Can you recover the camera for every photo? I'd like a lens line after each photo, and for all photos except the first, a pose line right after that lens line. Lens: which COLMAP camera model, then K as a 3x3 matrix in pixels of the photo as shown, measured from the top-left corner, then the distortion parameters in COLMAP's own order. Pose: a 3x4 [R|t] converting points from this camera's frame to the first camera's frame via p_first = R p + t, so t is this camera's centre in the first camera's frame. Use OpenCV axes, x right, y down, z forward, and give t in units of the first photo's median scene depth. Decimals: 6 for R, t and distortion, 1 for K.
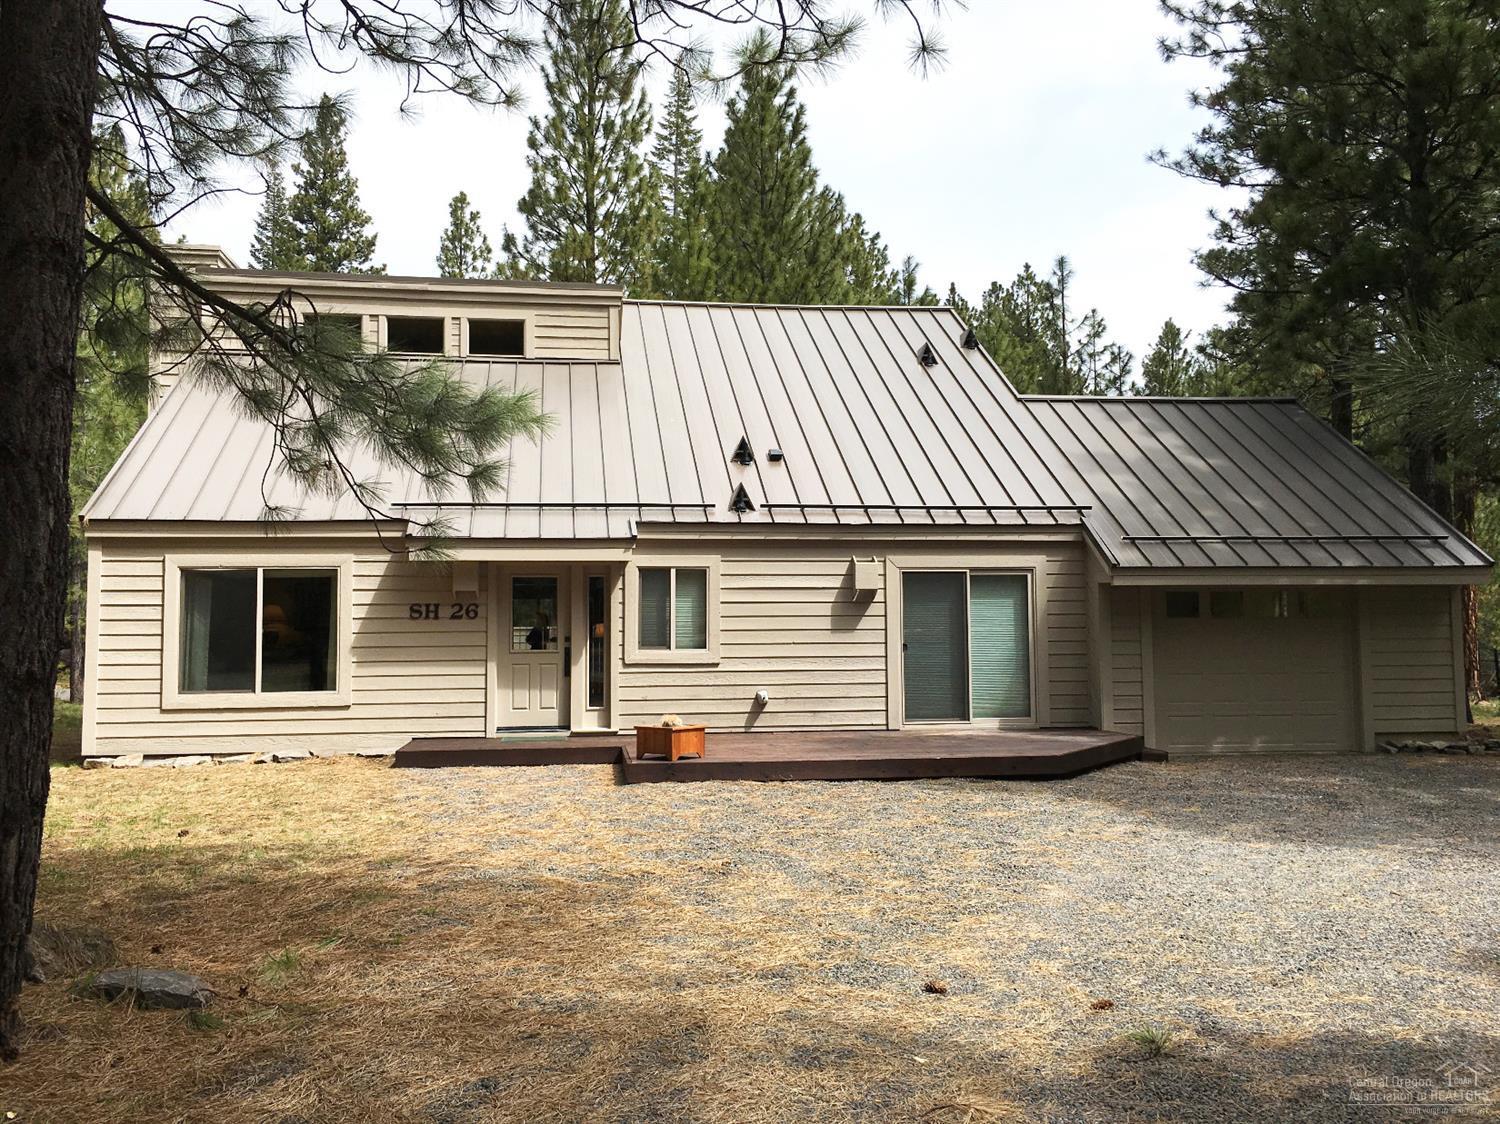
lens RADIAL K [[1277.0, 0, 753.9], [0, 1277.0, 548.5], [0, 0, 1]] dist [0.078276, -0.110233]
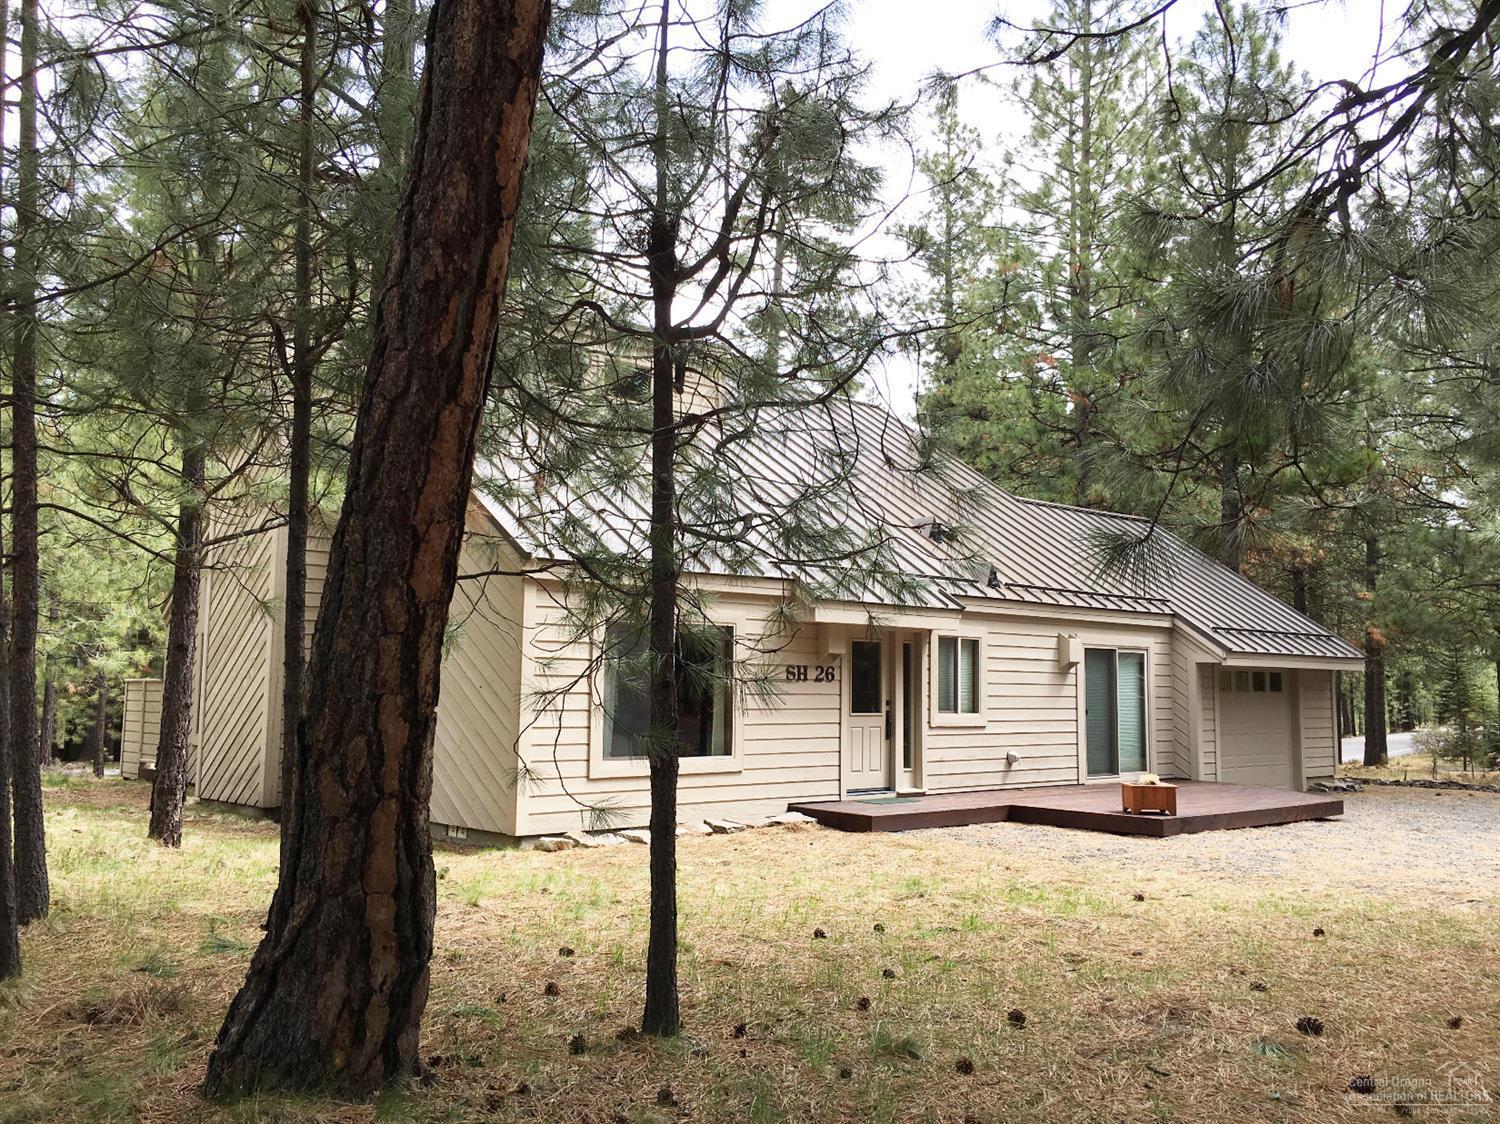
lens RADIAL K [[1277.0, 0, 753.9], [0, 1277.0, 548.5], [0, 0, 1]] dist [0.078276, -0.110233]
pose [[0.828774, 0.078230, 0.554089, -0.811891], [-0.066801, 0.996930, -0.040837, -0.004075], [-0.555582, -0.003169, 0.831456, 0.197244]]
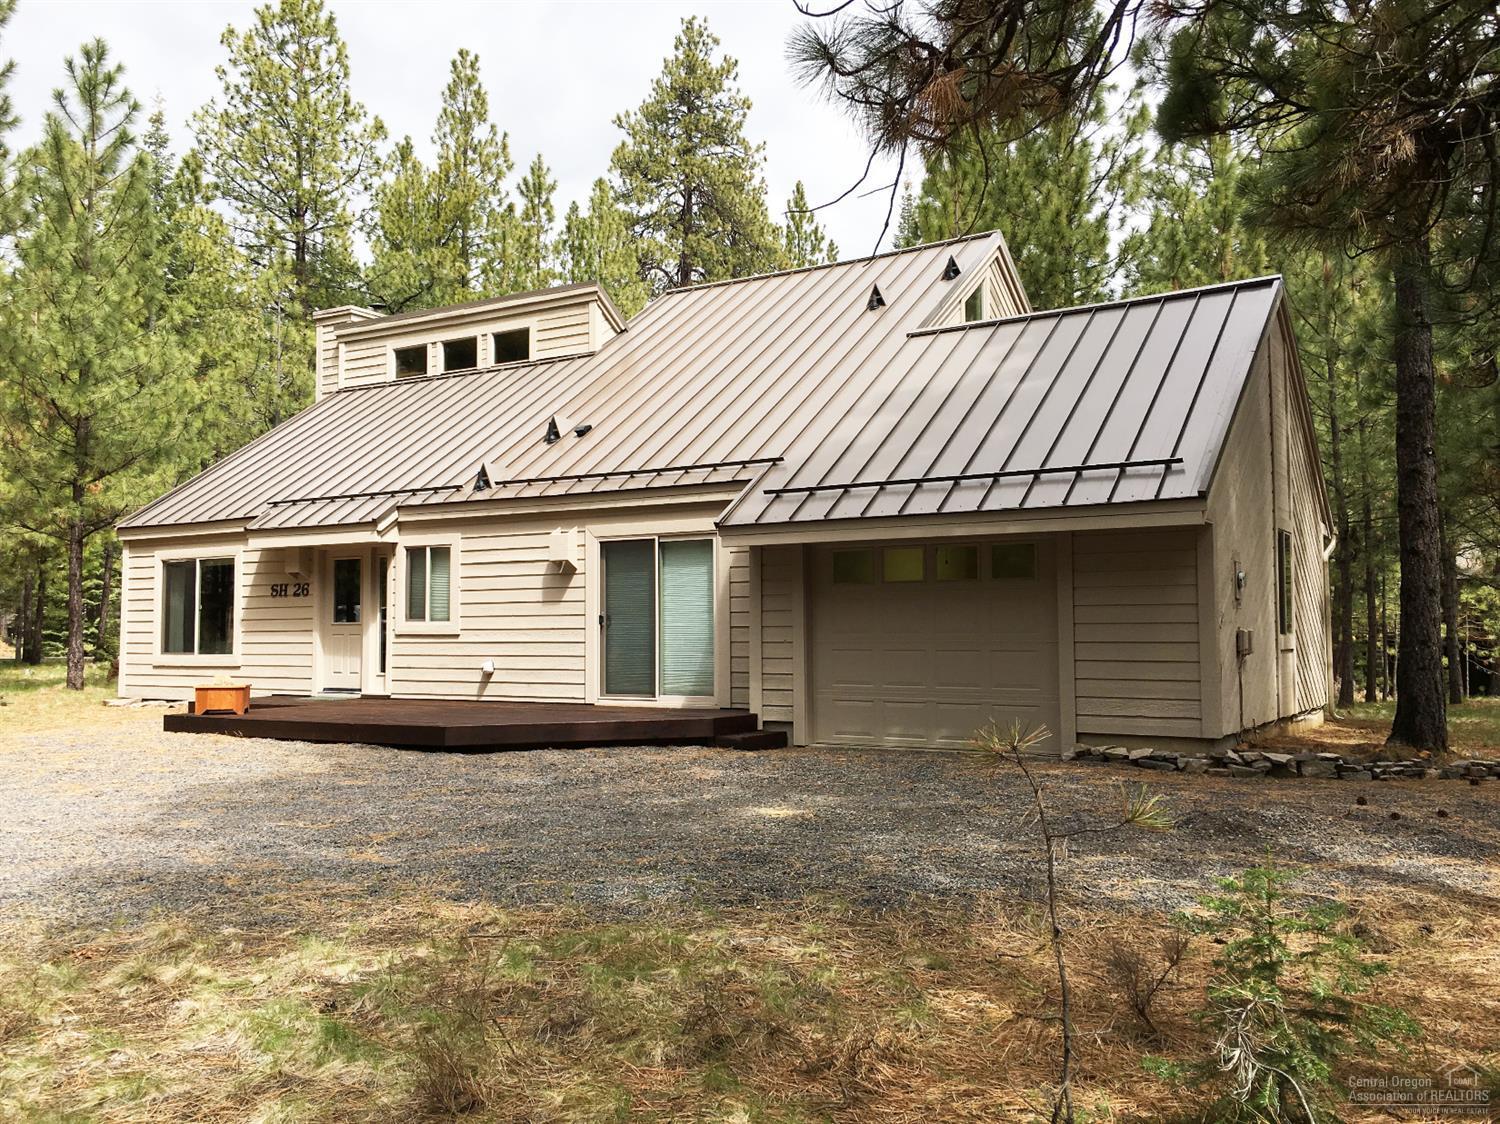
lens RADIAL K [[1277.0, 0, 753.9], [0, 1277.0, 548.5], [0, 0, 1]] dist [0.078276, -0.110233]
pose [[0.775369, -0.037569, -0.630390, 0.835000], [0.041739, 0.999095, -0.008204, 0.037284], [0.630127, -0.019951, 0.776236, 0.329728]]
